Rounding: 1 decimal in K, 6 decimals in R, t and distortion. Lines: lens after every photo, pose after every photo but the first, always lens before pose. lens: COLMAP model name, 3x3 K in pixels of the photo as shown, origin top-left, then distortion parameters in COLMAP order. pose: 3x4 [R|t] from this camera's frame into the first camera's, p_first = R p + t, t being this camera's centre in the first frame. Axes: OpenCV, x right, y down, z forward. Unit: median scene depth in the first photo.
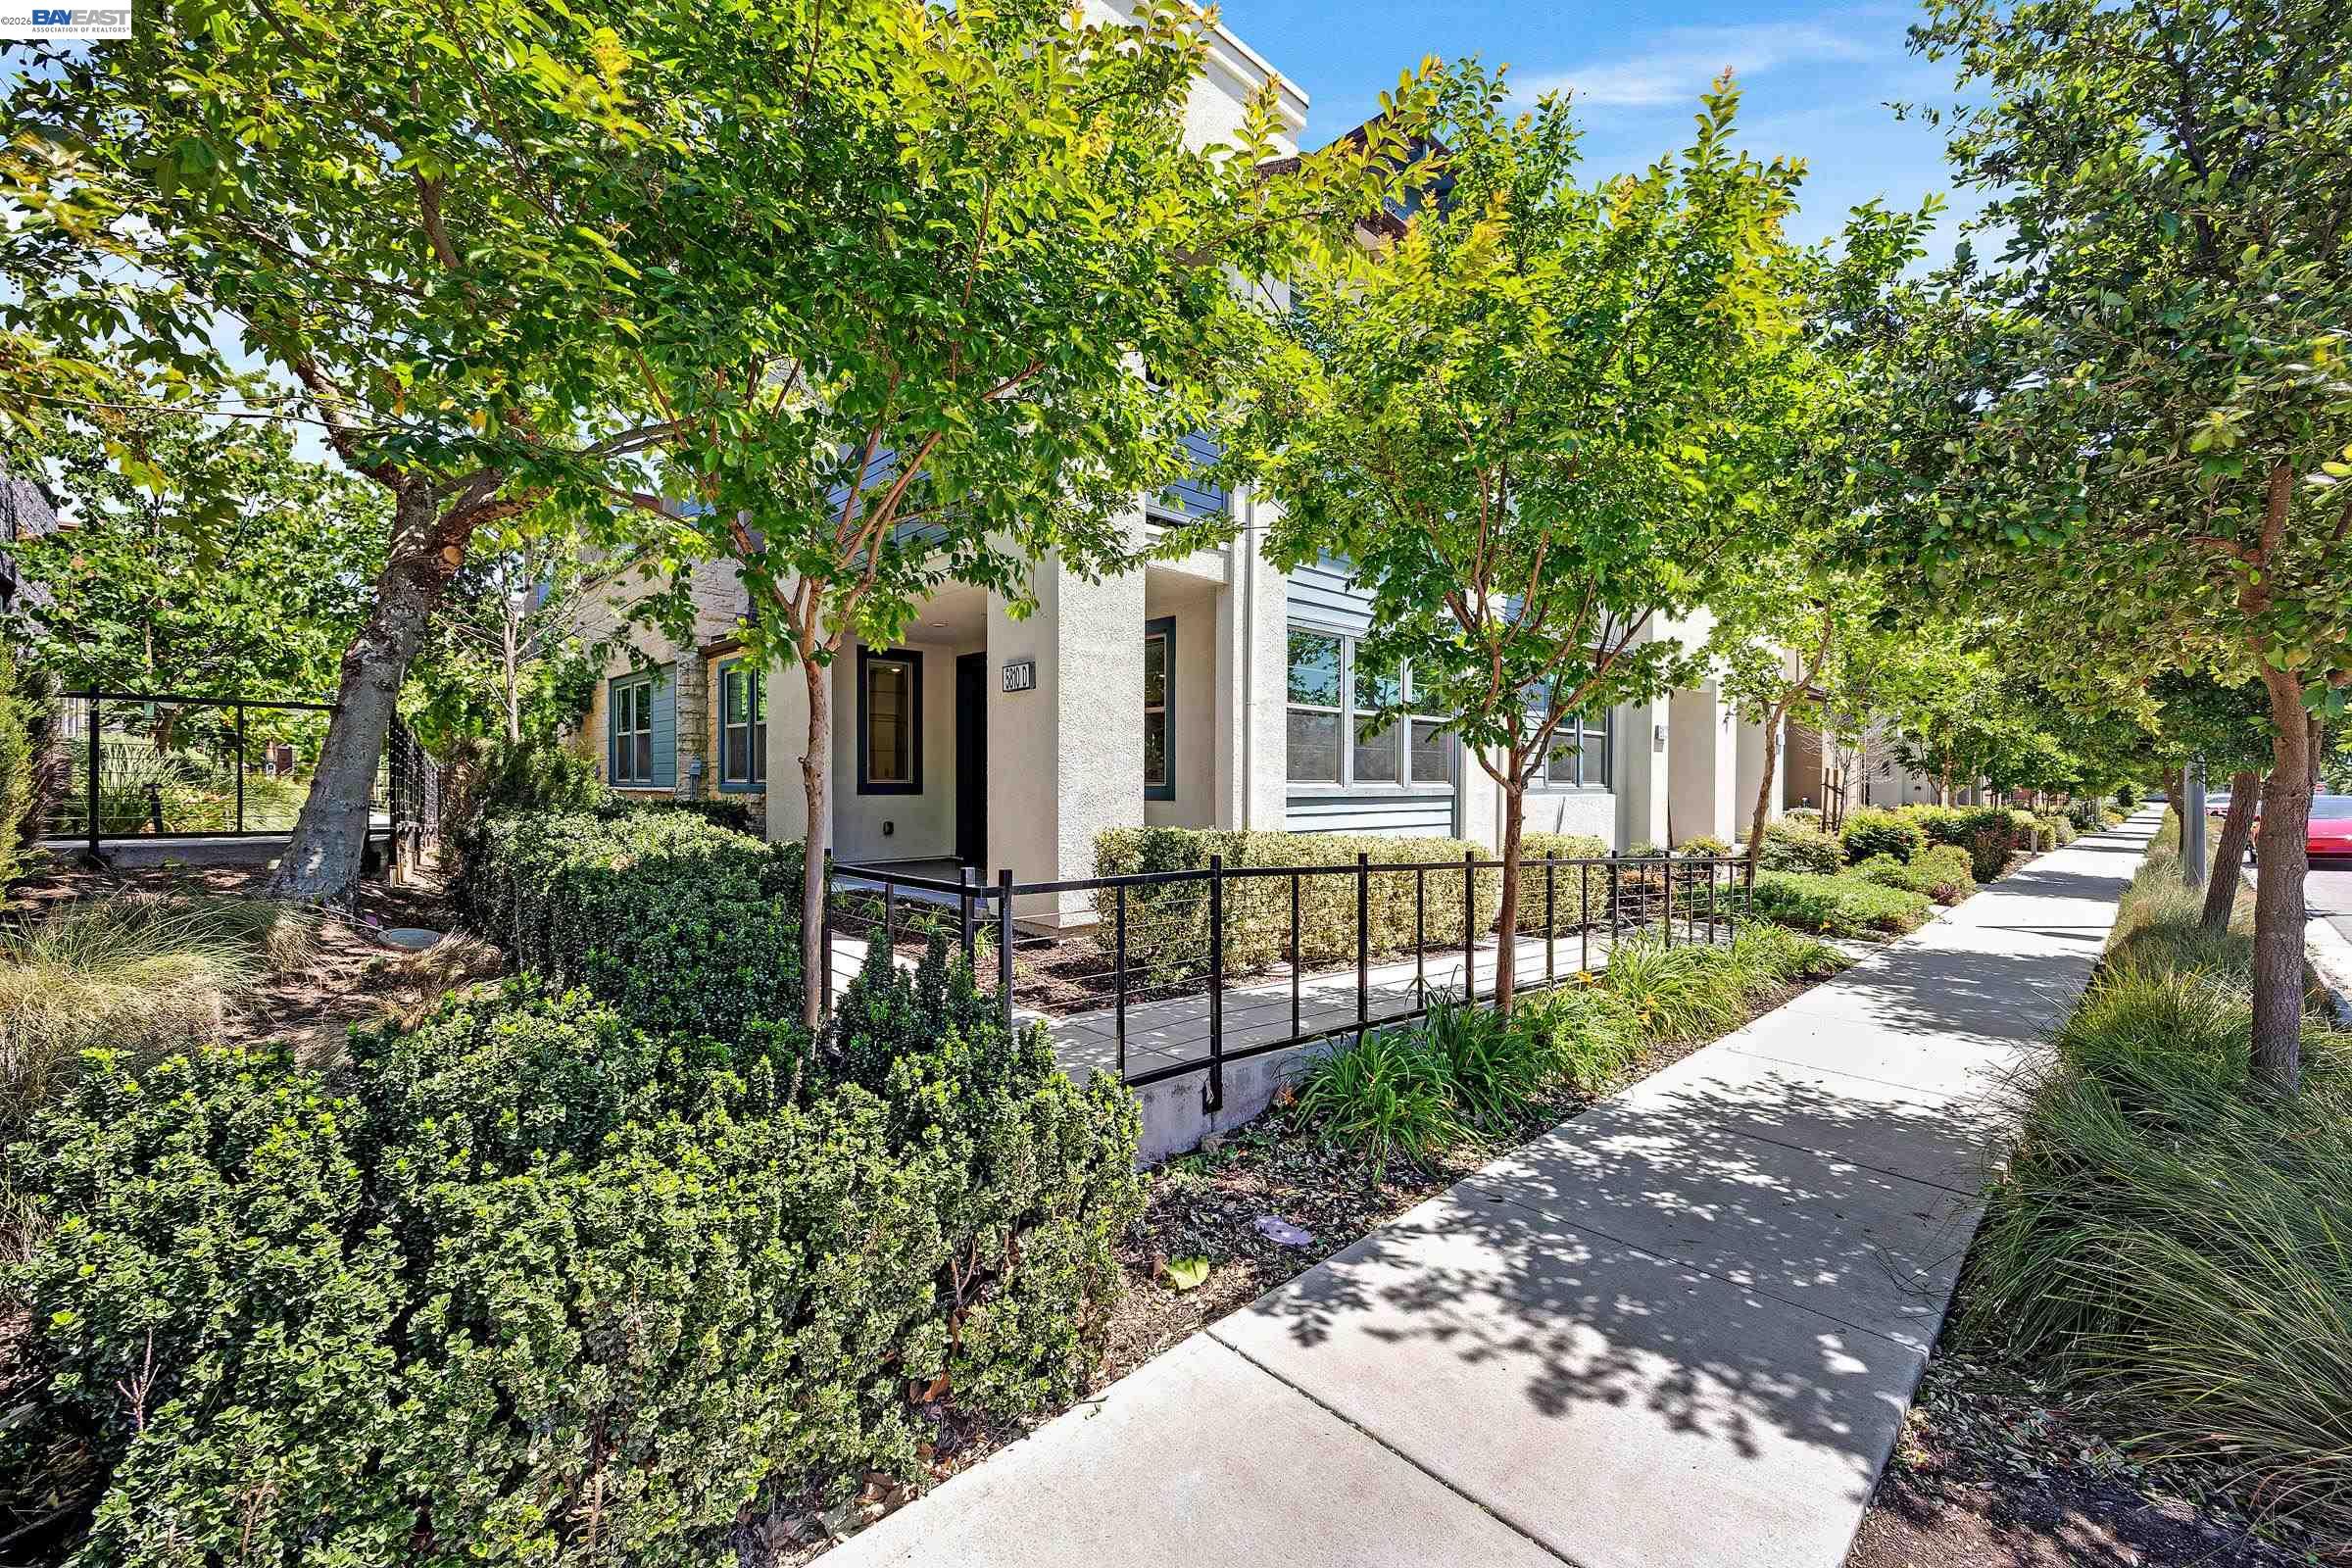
lens RADIAL K [[896.9, 0, 1168.2], [0, 896.9, 773.8], [0, 0, 1]] dist [-0.002300, 0.000014]
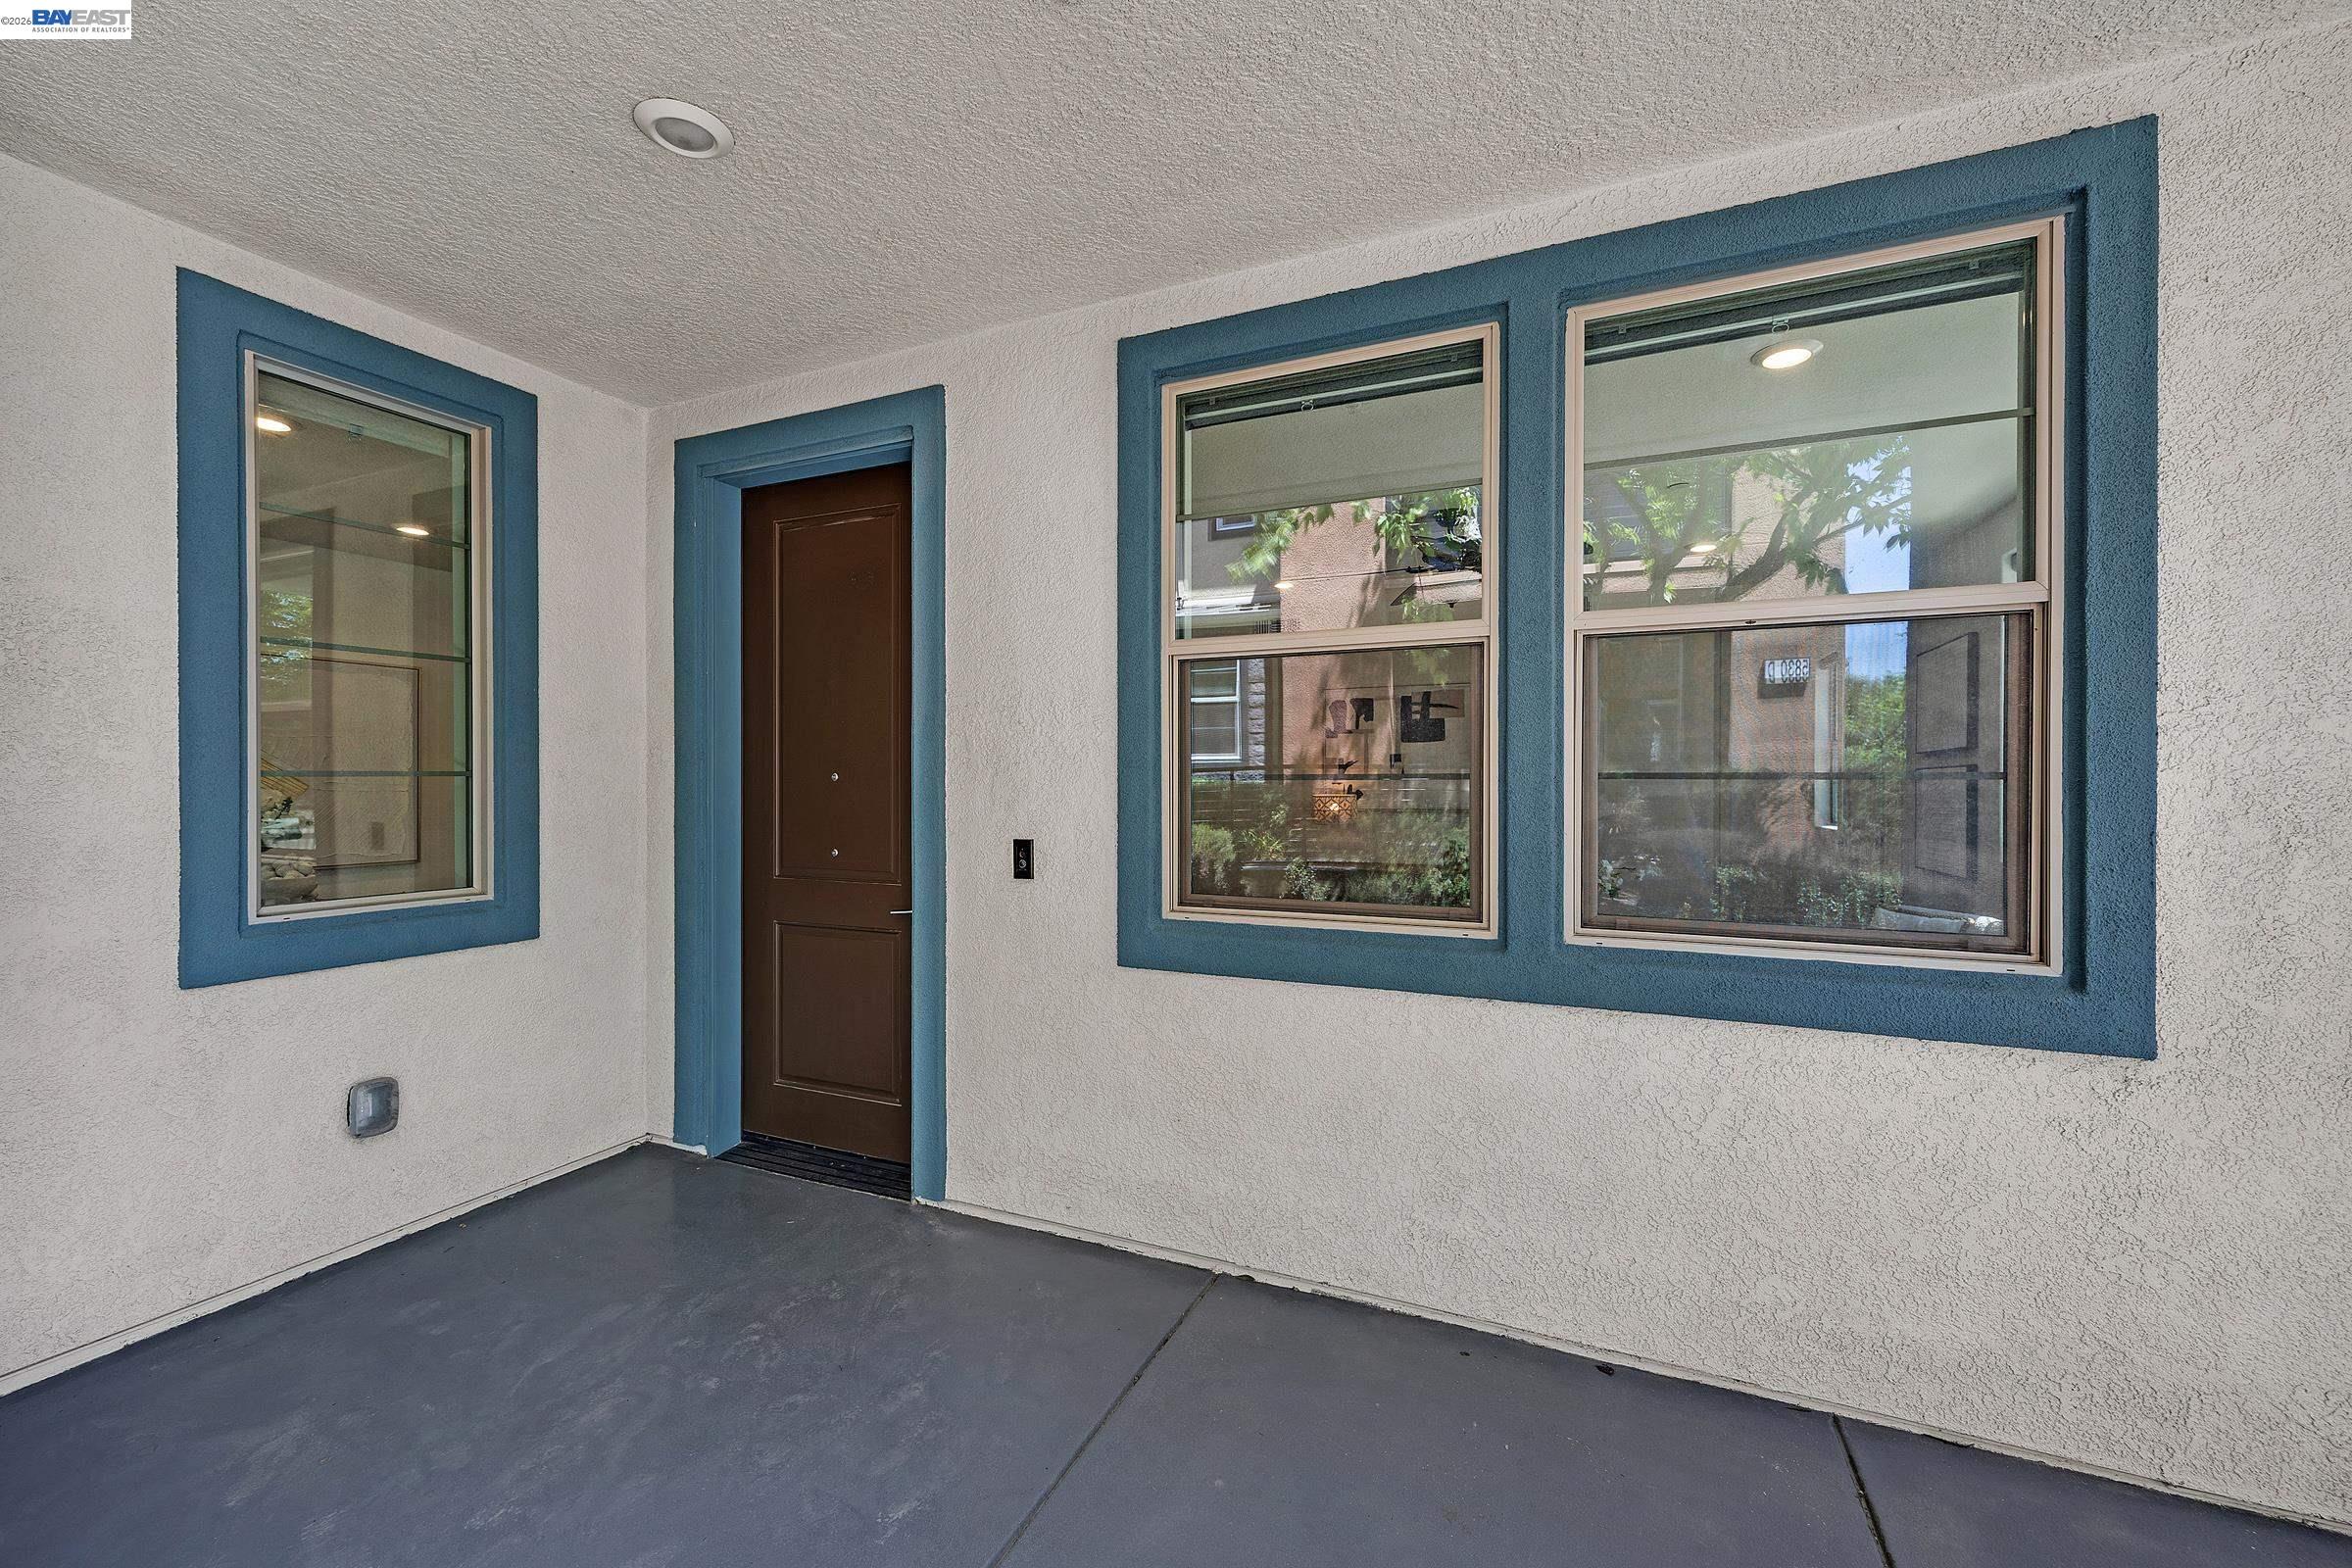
lens RADIAL K [[896.9, 0, 1167.5], [0, 896.9, 788.5], [0, 0, 1]] dist [-0.002300, 0.000014]
pose [[0.923851, -0.001074, 0.382751, -0.203987], [0.001441, 0.999999, -0.000672, -0.020799], [-0.382750, 0.001172, 0.923851, 0.685017]]
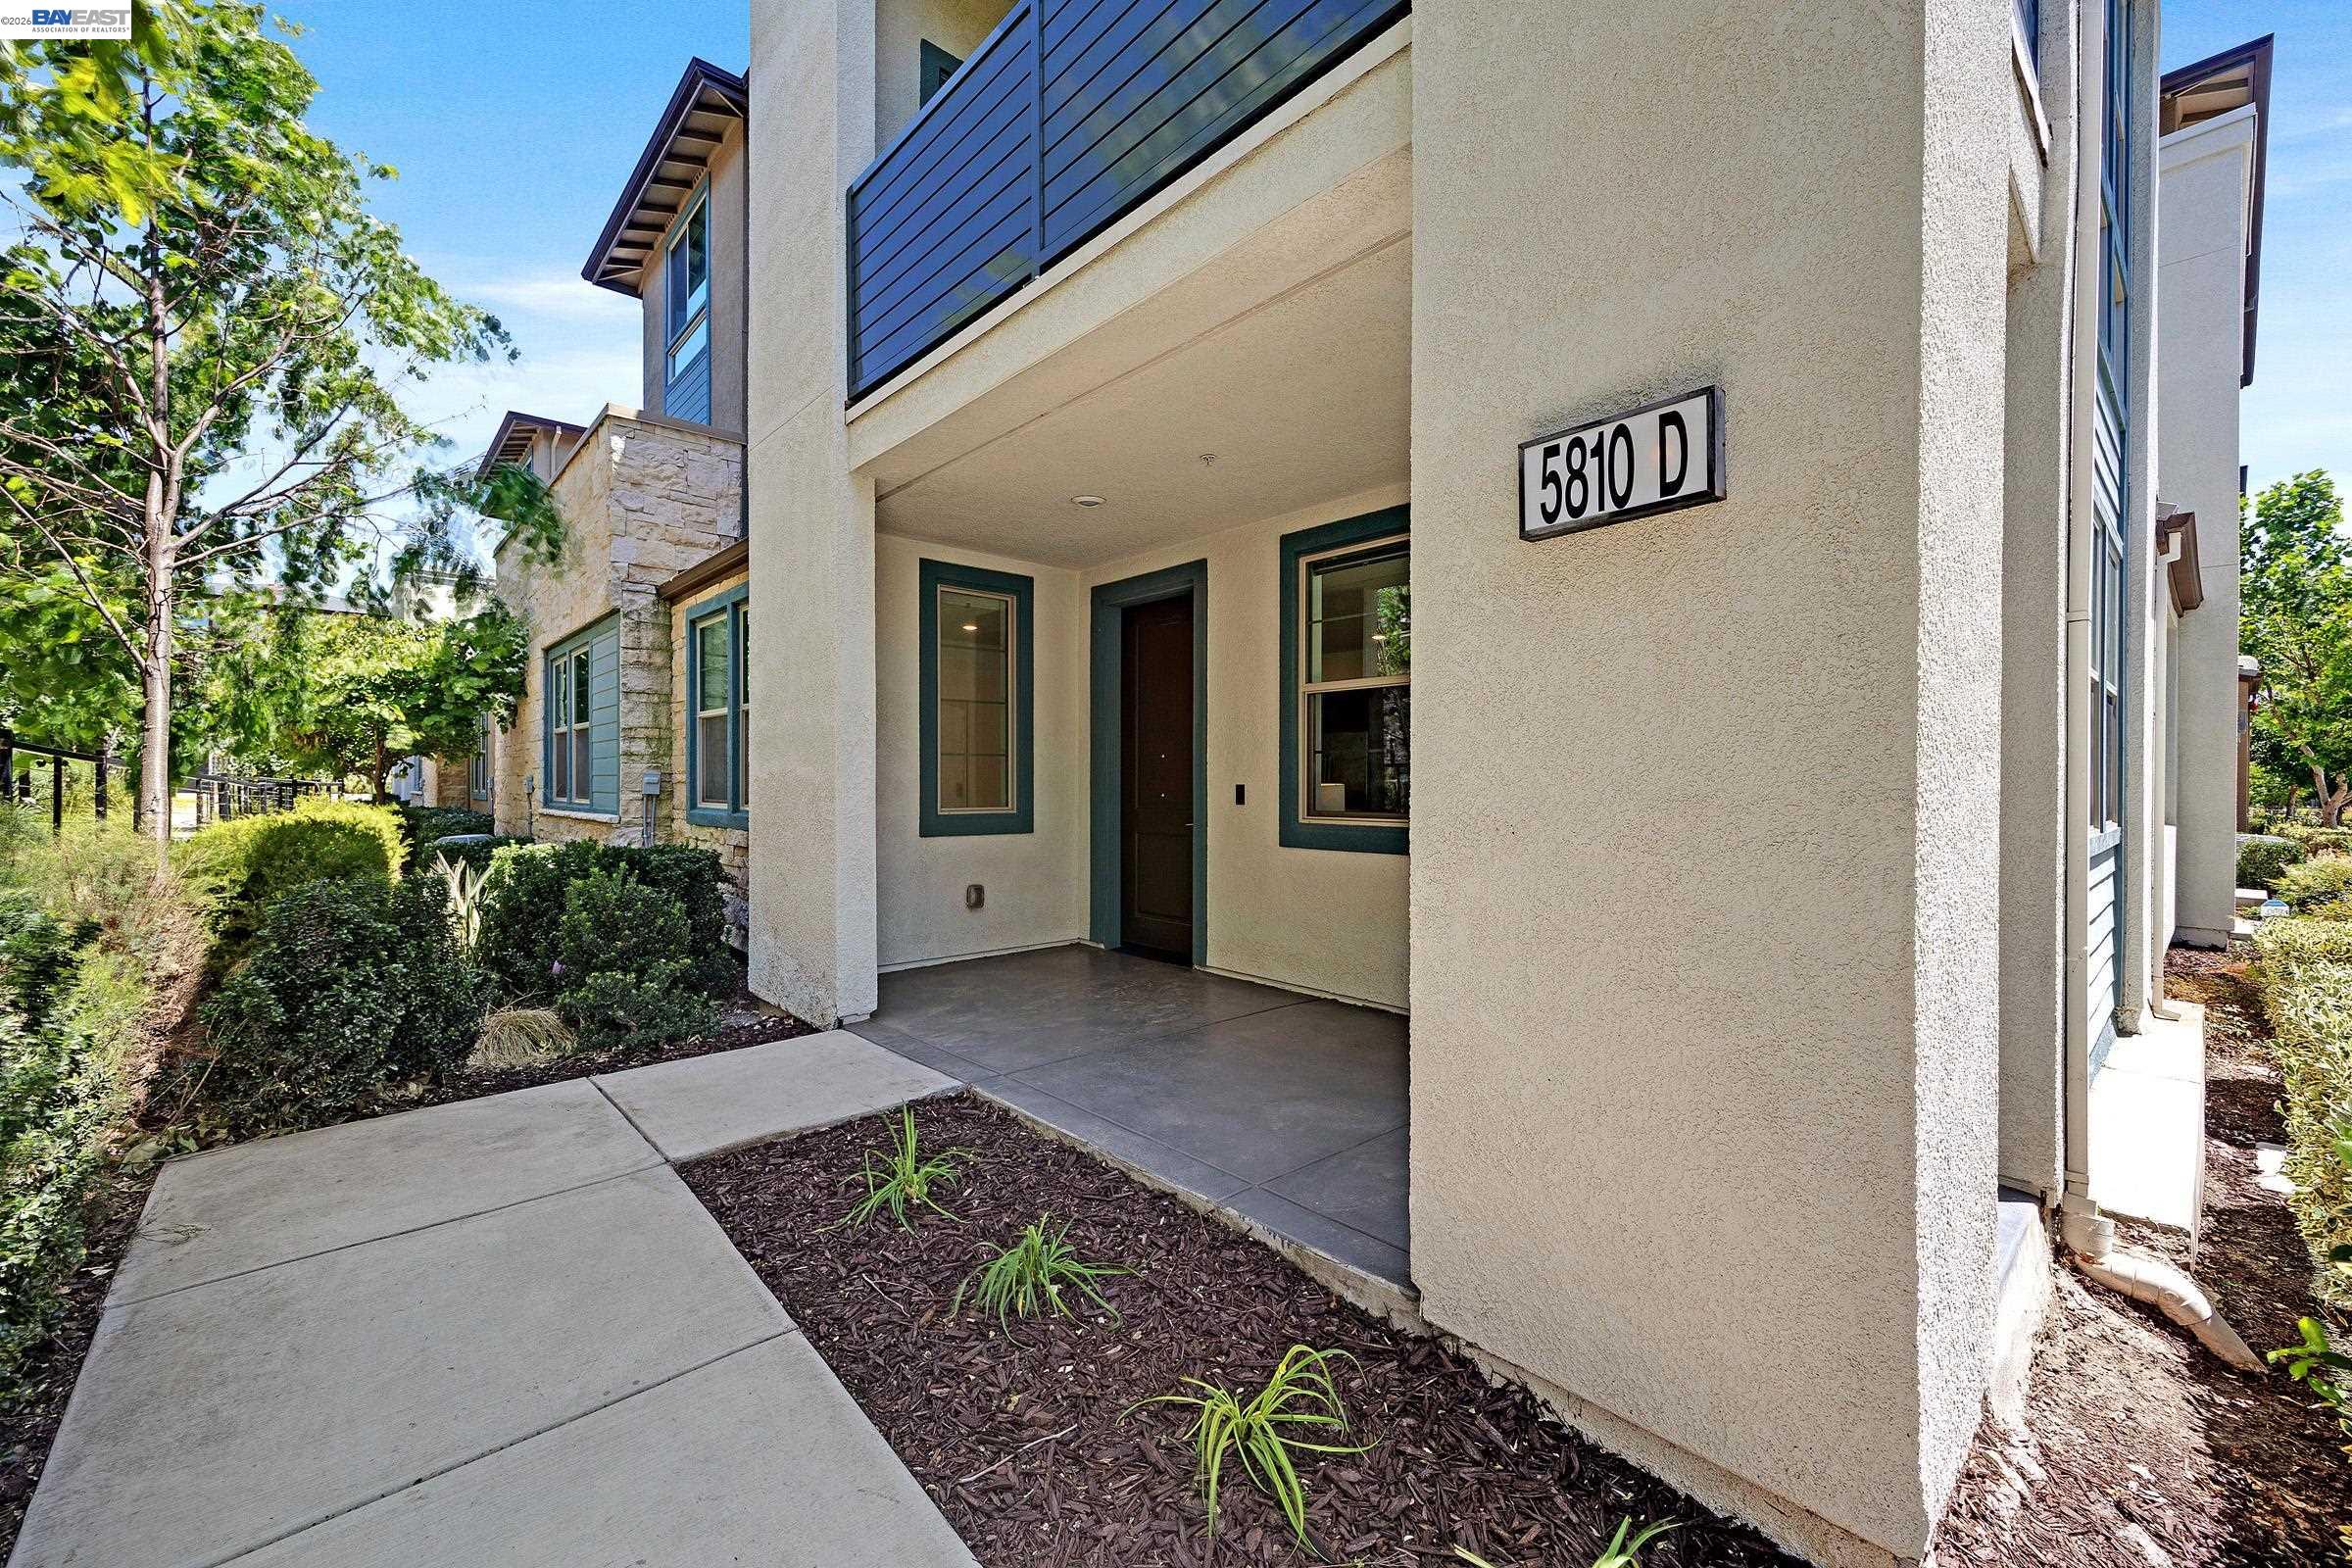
lens RADIAL K [[896.9, 0, 1188.1], [0, 896.9, 782.3], [0, 0, 1]] dist [-0.002300, 0.000014]
pose [[0.999808, 0.001753, -0.019499, -0.167240], [-0.001722, 0.999997, 0.001560, -0.009701], [0.019502, -0.001526, 0.999809, 0.445037]]
